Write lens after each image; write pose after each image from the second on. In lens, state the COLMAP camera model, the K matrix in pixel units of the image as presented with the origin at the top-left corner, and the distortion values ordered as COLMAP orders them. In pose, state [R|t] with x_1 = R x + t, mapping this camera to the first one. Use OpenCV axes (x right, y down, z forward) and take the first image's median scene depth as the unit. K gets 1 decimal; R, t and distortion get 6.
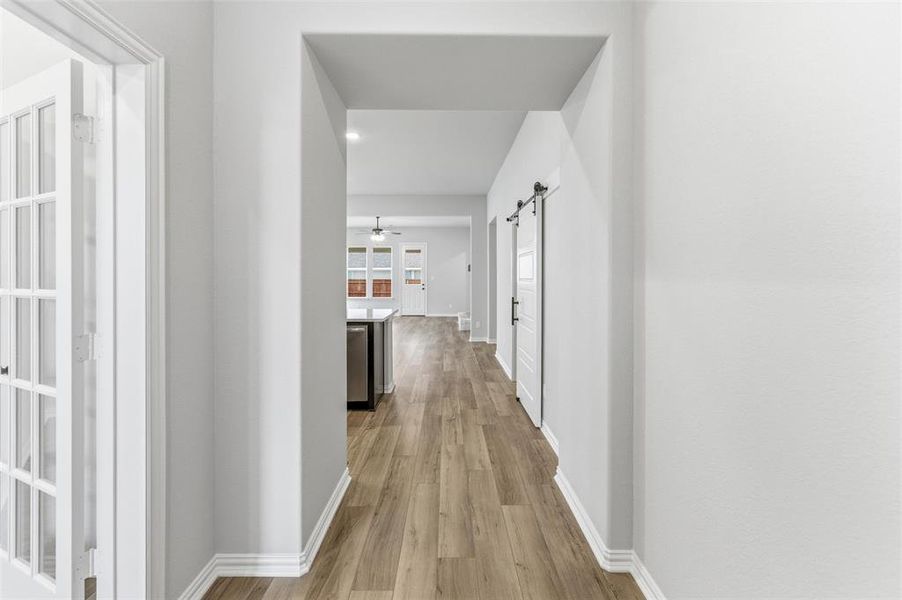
lens RADIAL K [[378.0, 0, 452.0], [0, 378.0, 280.3], [0, 0, 1]] dist [0.001940, 0.000085]
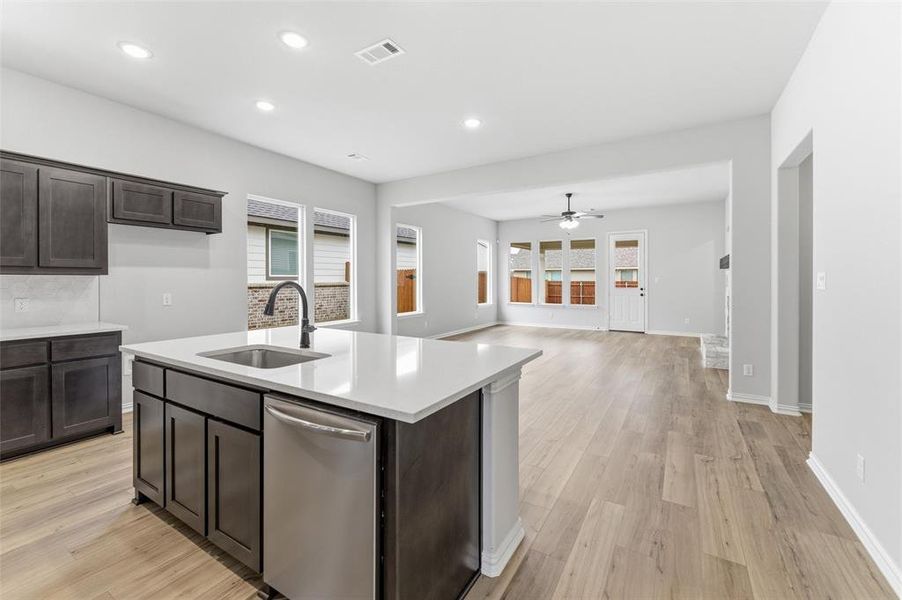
lens RADIAL K [[378.0, 0, 452.0], [0, 378.0, 280.3], [0, 0, 1]] dist [0.001940, 0.000085]
pose [[0.845773, -0.000781, -0.533543, 0.002560], [-0.001587, 0.999991, -0.003980, -0.001837], [0.533541, 0.004213, 0.845764, 0.279649]]
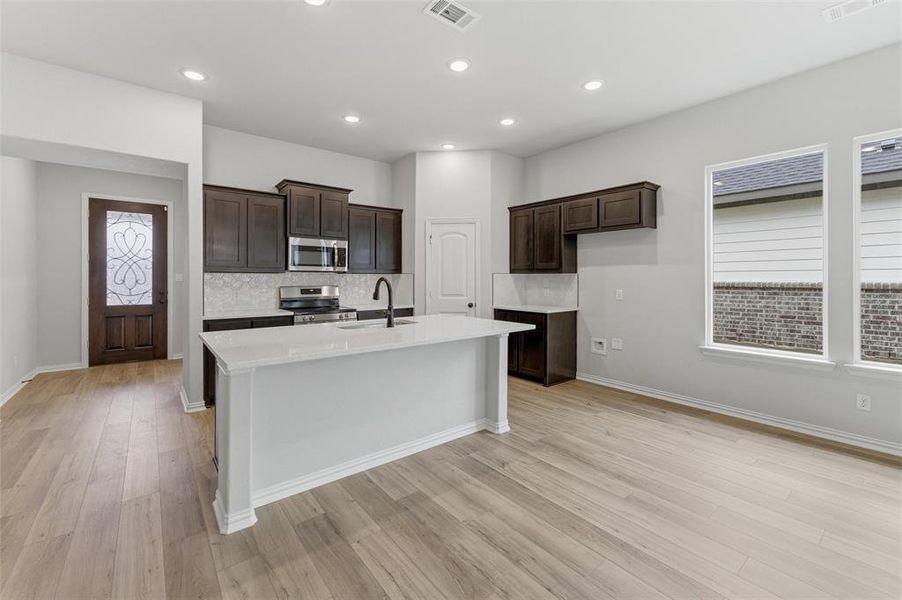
lens RADIAL K [[378.0, 0, 452.0], [0, 378.0, 280.3], [0, 0, 1]] dist [0.001940, 0.000085]
pose [[-0.786206, 0.008504, -0.617906, -0.043666], [-0.004080, 0.999812, 0.018950, -0.007167], [0.617951, 0.017419, -0.786024, 0.688757]]
